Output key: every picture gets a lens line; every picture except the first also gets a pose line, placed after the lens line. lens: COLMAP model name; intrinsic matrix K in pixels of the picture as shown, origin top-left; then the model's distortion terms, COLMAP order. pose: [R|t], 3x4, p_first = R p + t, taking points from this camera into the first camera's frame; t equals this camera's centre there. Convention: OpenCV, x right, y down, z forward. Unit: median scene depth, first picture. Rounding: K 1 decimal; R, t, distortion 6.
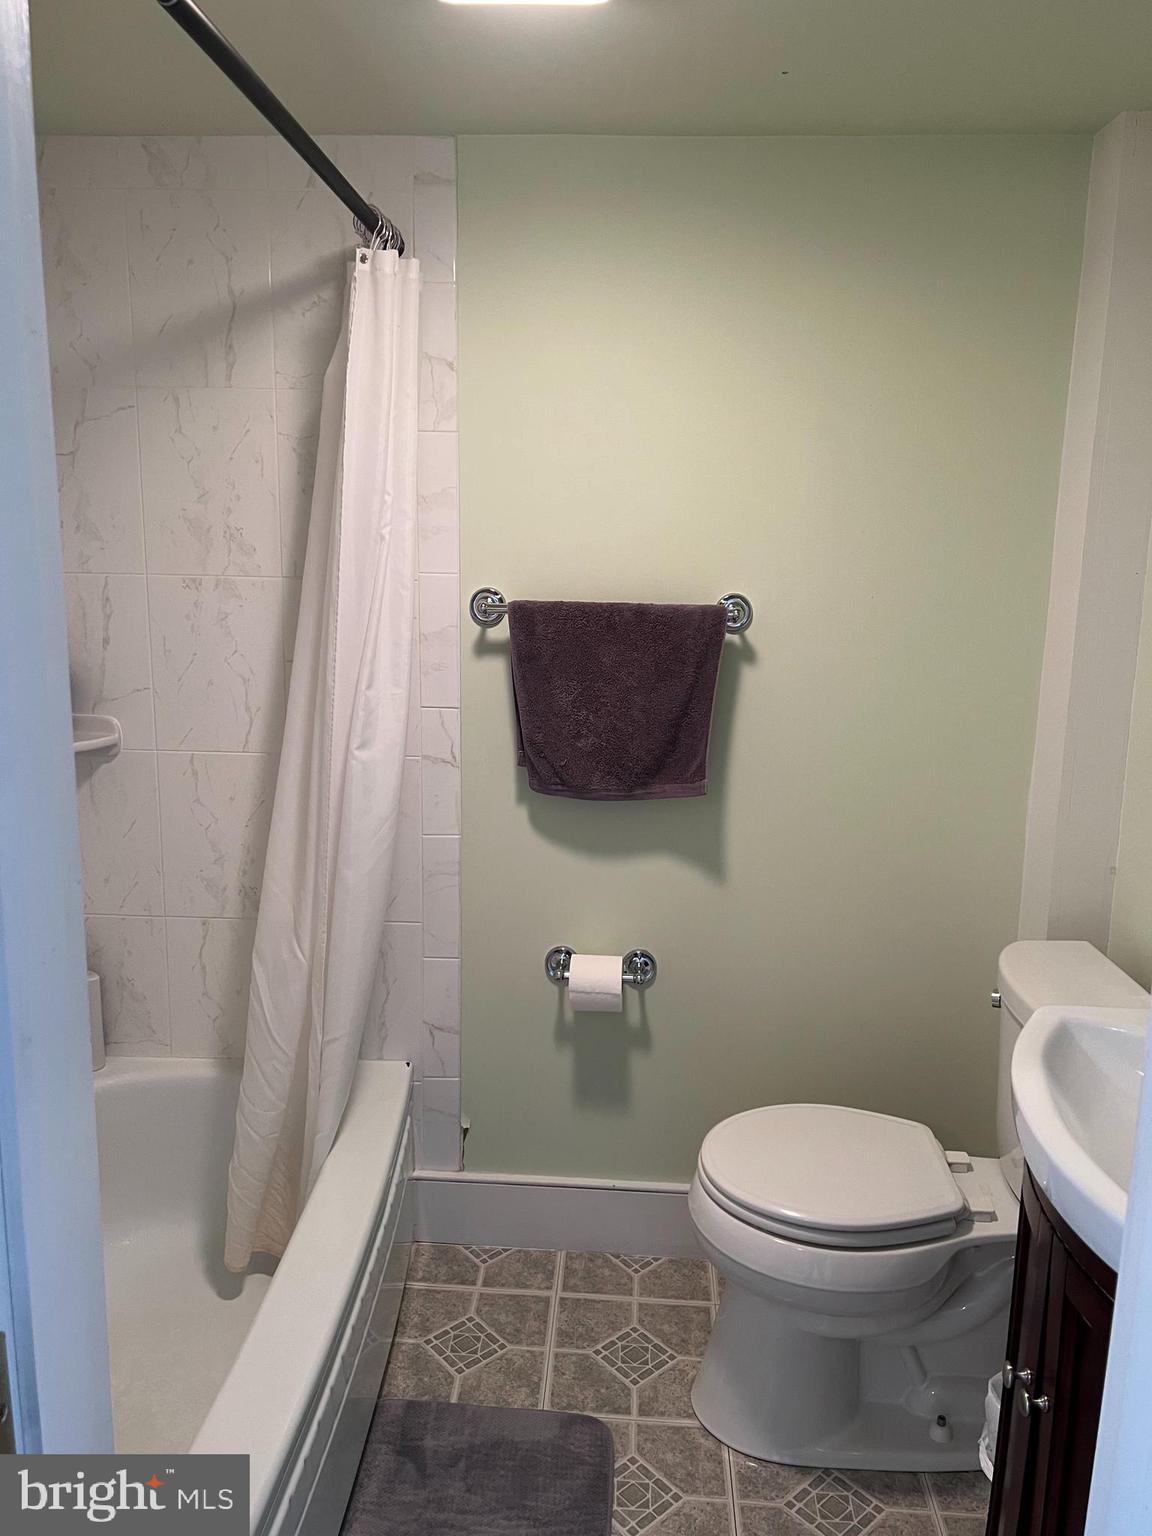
lens RADIAL K [[1153.4, 0, 602.4], [0, 1153.4, 758.8], [0, 0, 1]] dist [0.070278, -0.090755]
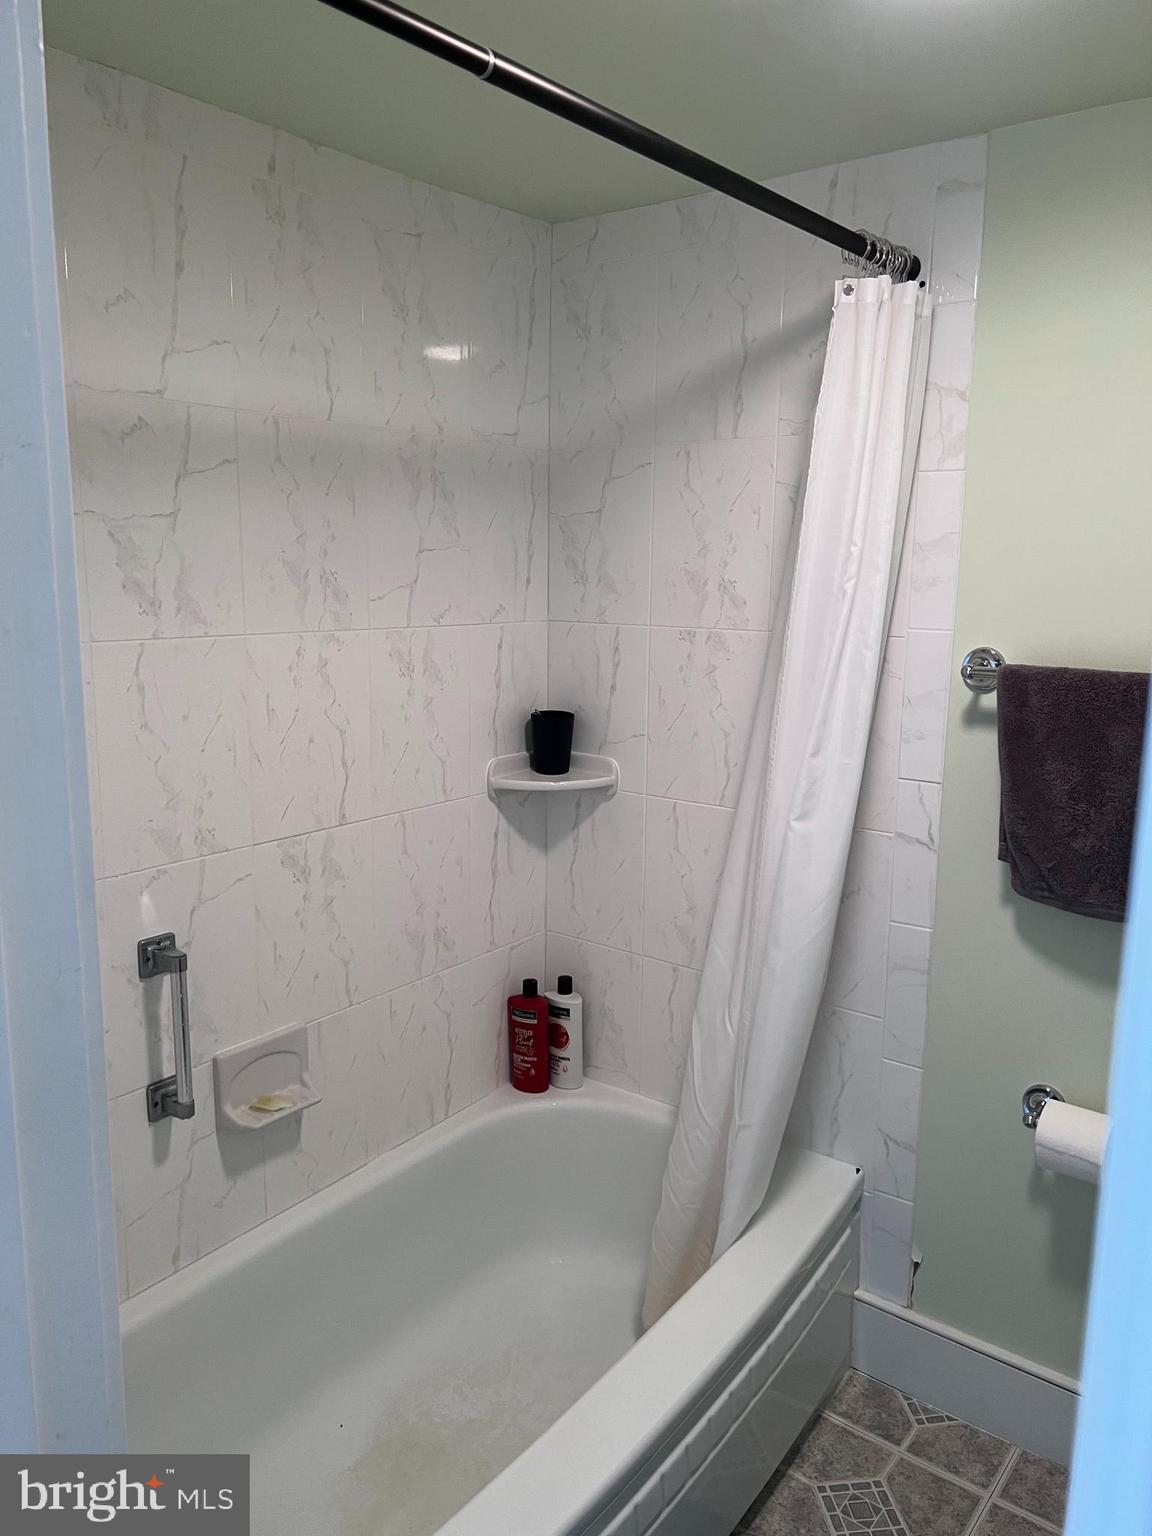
lens RADIAL K [[1153.4, 0, 602.4], [0, 1153.4, 758.8], [0, 0, 1]] dist [0.070278, -0.090755]
pose [[0.818418, 0.089567, -0.567600, 0.165303], [-0.100608, 0.994855, 0.011923, -0.048519], [0.565747, 0.047347, 0.823218, 0.137876]]
